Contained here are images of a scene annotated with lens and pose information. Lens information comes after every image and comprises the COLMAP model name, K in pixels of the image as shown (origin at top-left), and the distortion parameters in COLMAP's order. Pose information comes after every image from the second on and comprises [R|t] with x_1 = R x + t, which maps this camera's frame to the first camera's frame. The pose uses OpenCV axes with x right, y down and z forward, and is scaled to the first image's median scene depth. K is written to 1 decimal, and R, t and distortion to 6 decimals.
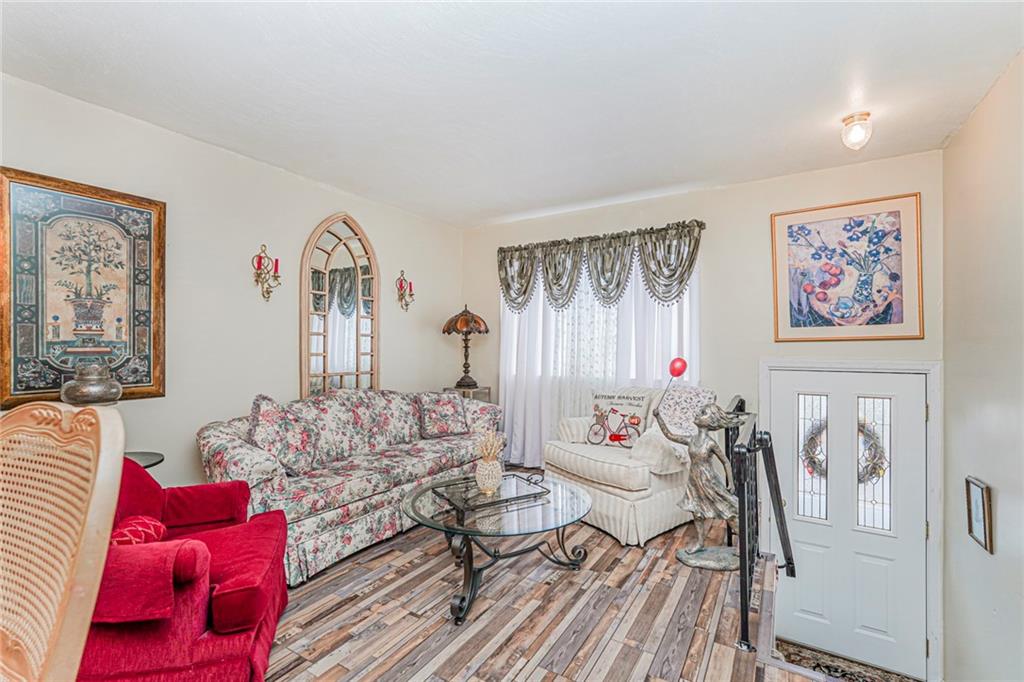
lens RADIAL K [[453.9, 0, 515.0], [0, 453.9, 344.6], [0, 0, 1]] dist [-0.000544, 0.000212]
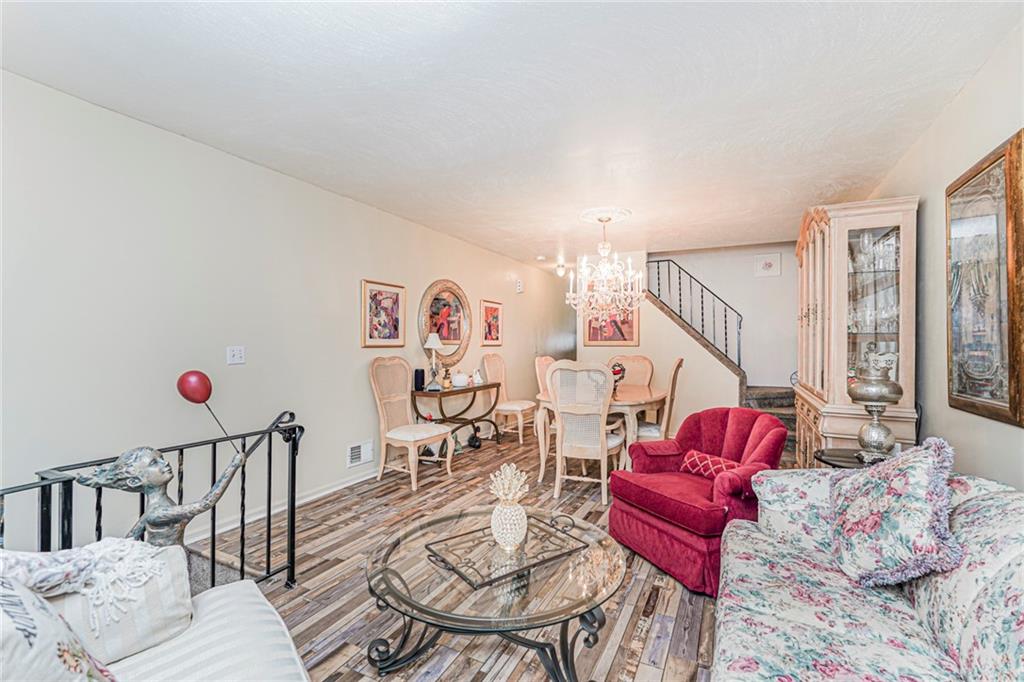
lens RADIAL K [[453.9, 0, 515.0], [0, 453.9, 344.6], [0, 0, 1]] dist [-0.000544, 0.000212]
pose [[-0.997107, -0.004583, -0.075871, -0.004546], [-0.004980, 0.999975, 0.005047, -0.006026], [0.075846, 0.005410, -0.997105, 1.352113]]
